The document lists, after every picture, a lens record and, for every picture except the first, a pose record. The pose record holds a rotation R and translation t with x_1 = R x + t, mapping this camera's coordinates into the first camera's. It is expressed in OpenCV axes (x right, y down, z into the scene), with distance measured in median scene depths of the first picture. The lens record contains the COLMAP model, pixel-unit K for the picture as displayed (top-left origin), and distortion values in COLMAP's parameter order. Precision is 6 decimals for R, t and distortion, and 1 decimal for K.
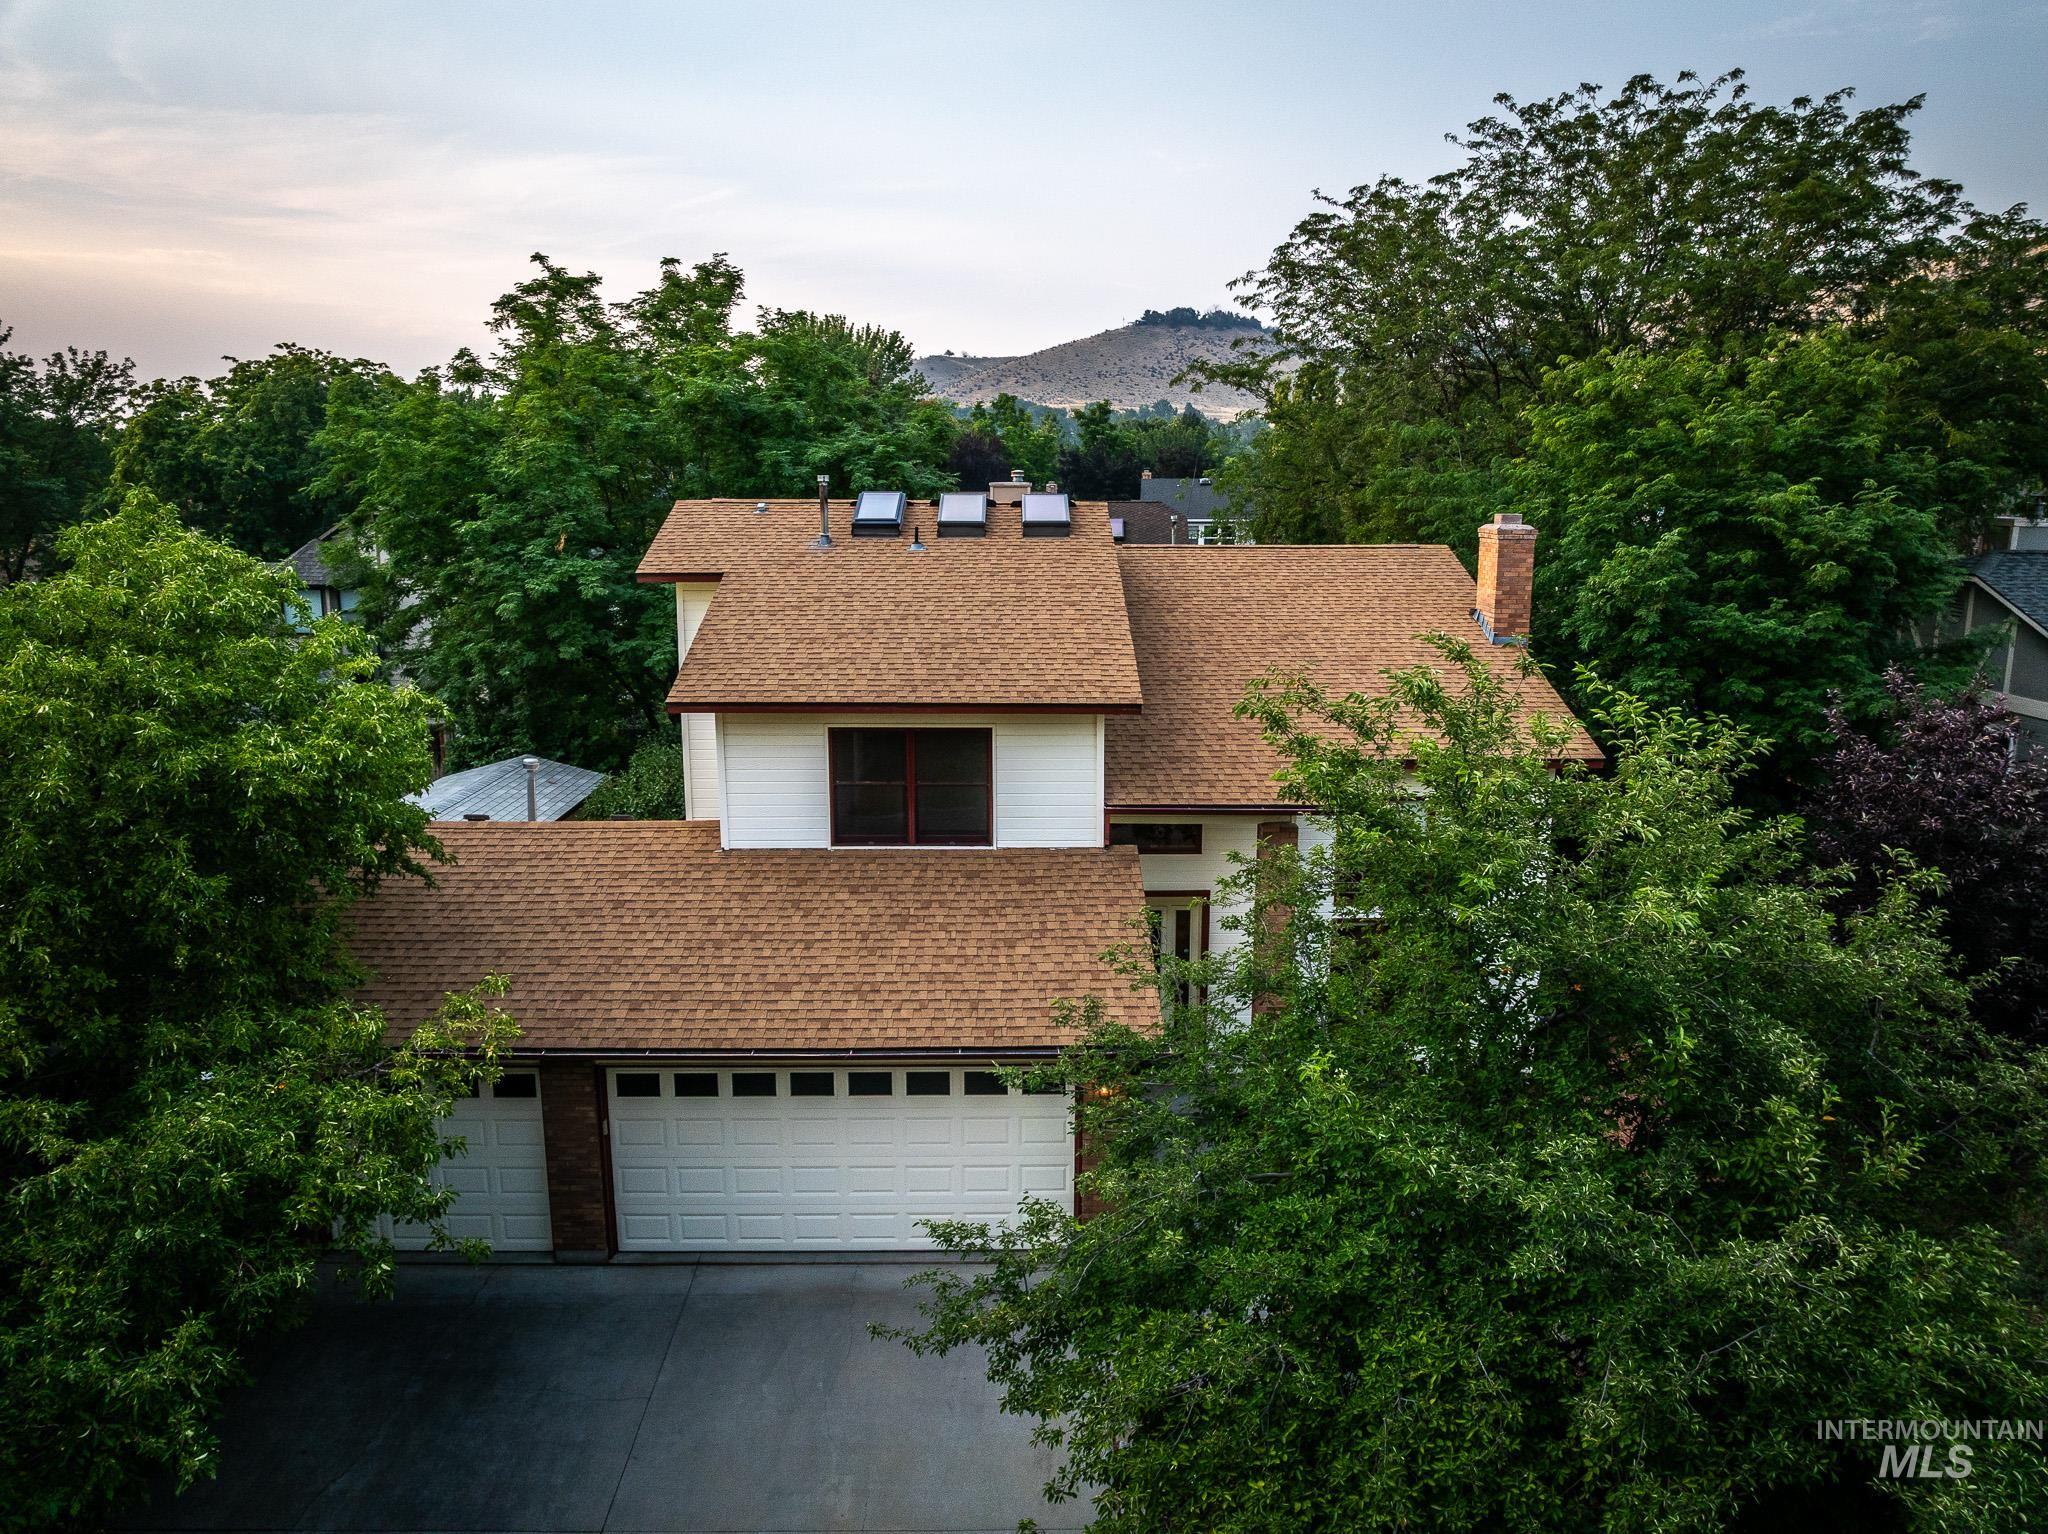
lens RADIAL K [[1412.2, 0, 1024.0], [0, 1412.2, 767.0], [0, 0, 1]] dist [-0.020133, -0.004061]
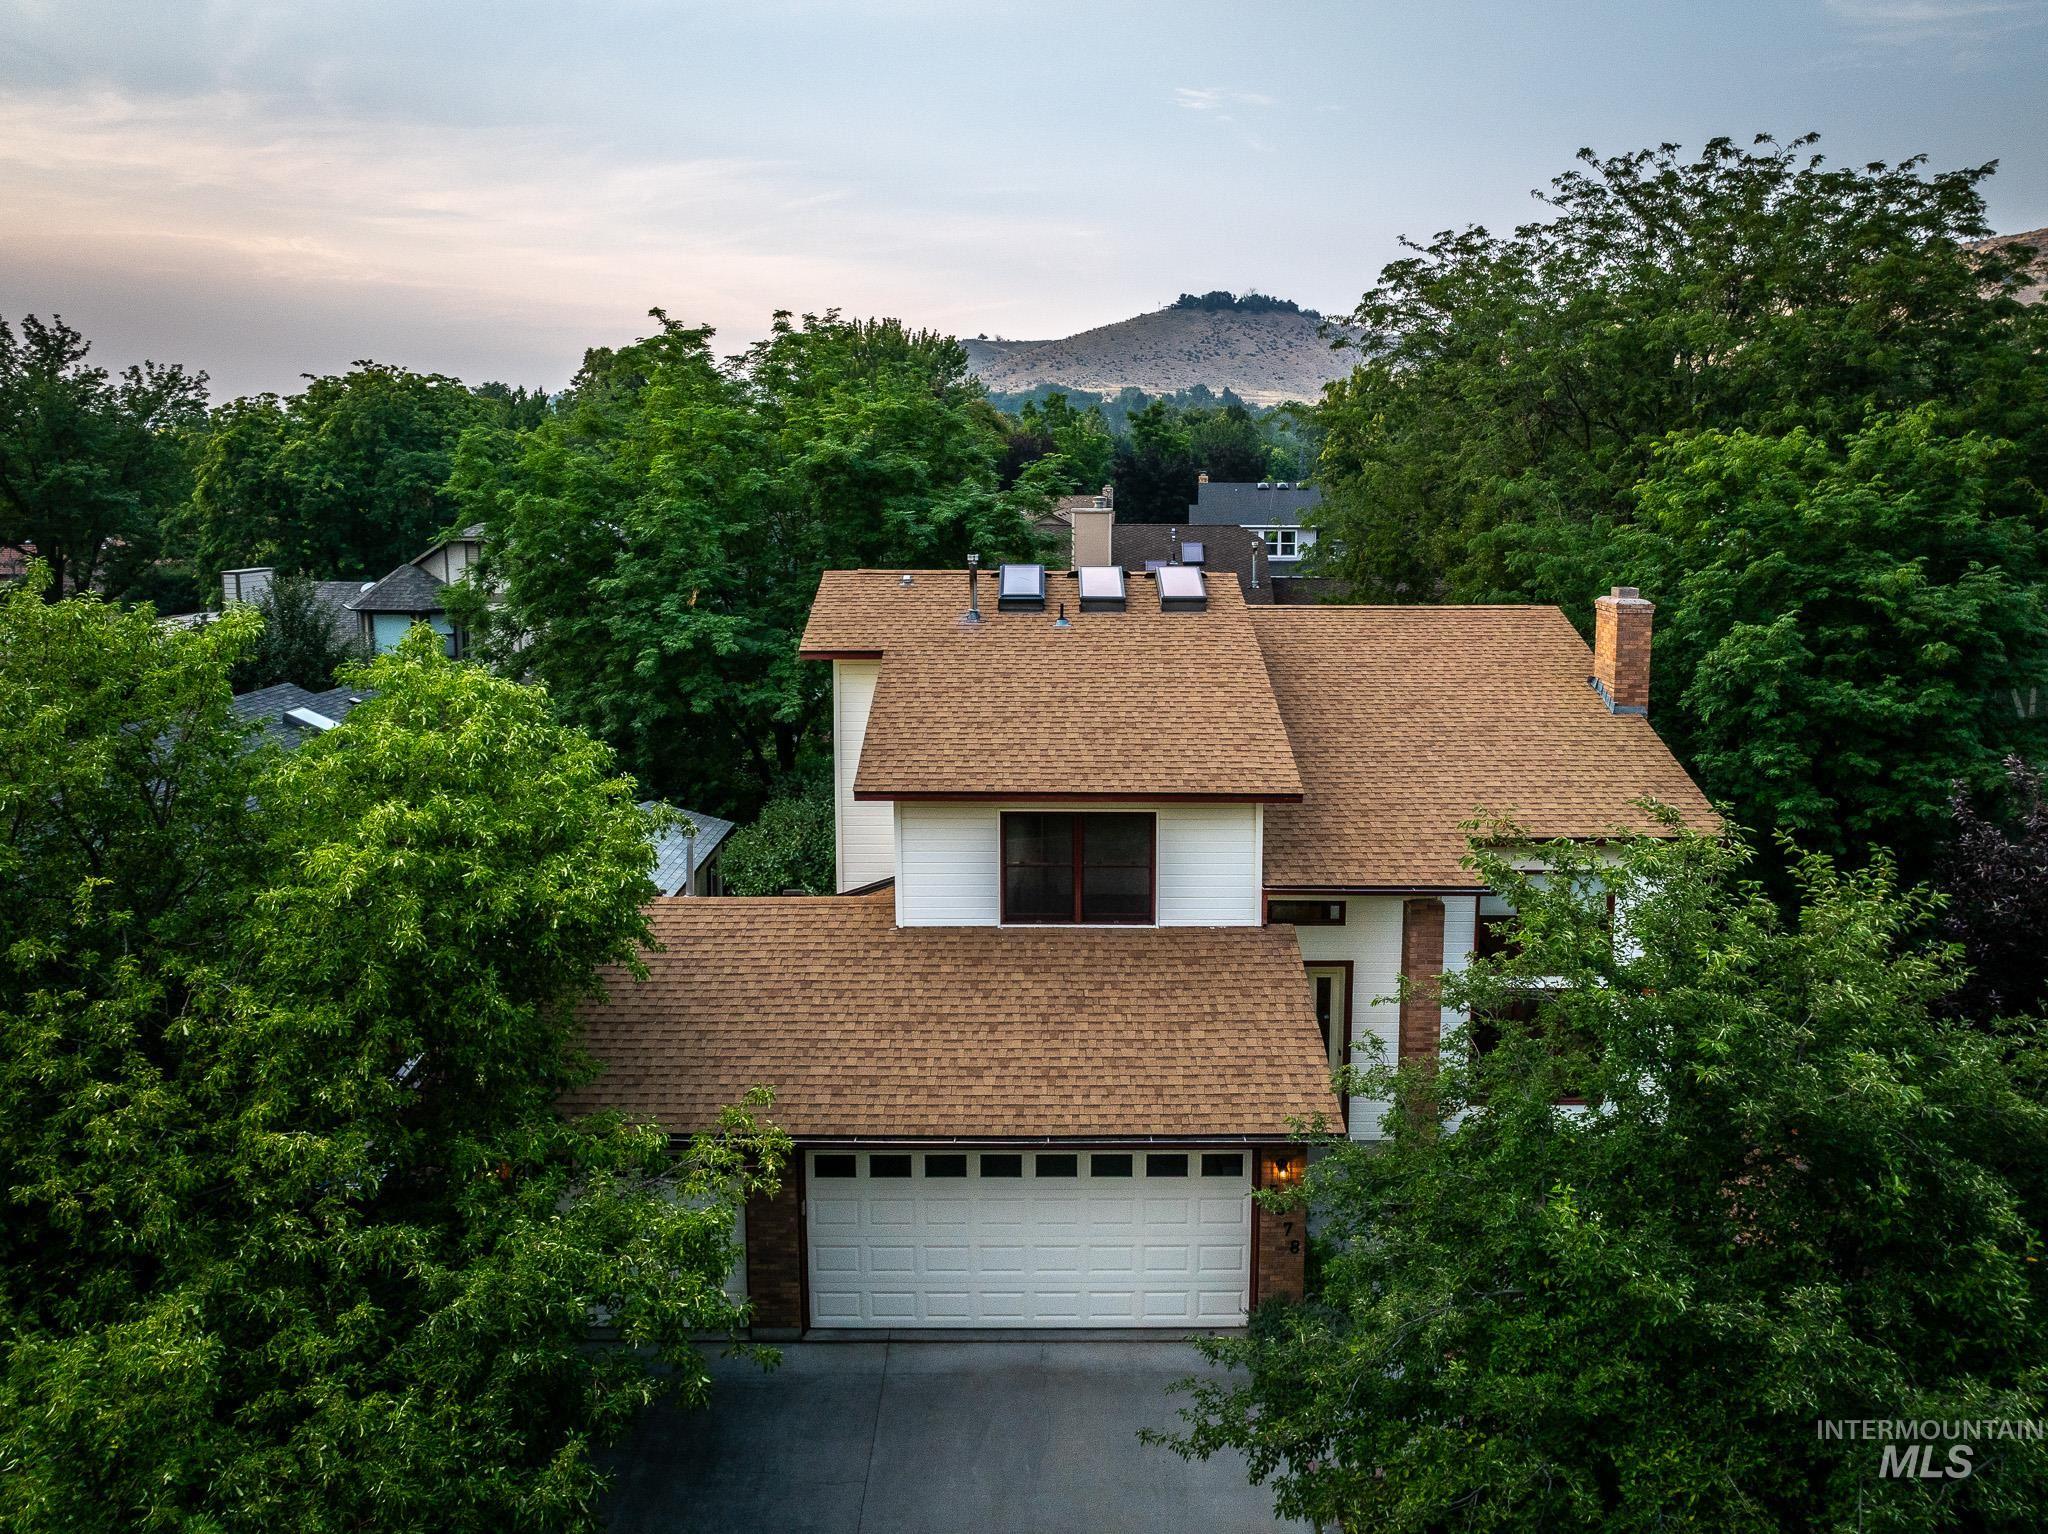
lens RADIAL K [[1453.1, 0, 1046.4], [0, 1453.1, 655.2], [0, 0, 1]] dist [-0.019383, -0.005027]
pose [[0.999969, 0.001568, -0.007720, -0.093985], [-0.002100, 0.997585, -0.069421, -0.067820], [0.007593, 0.069436, 0.997558, -0.086157]]
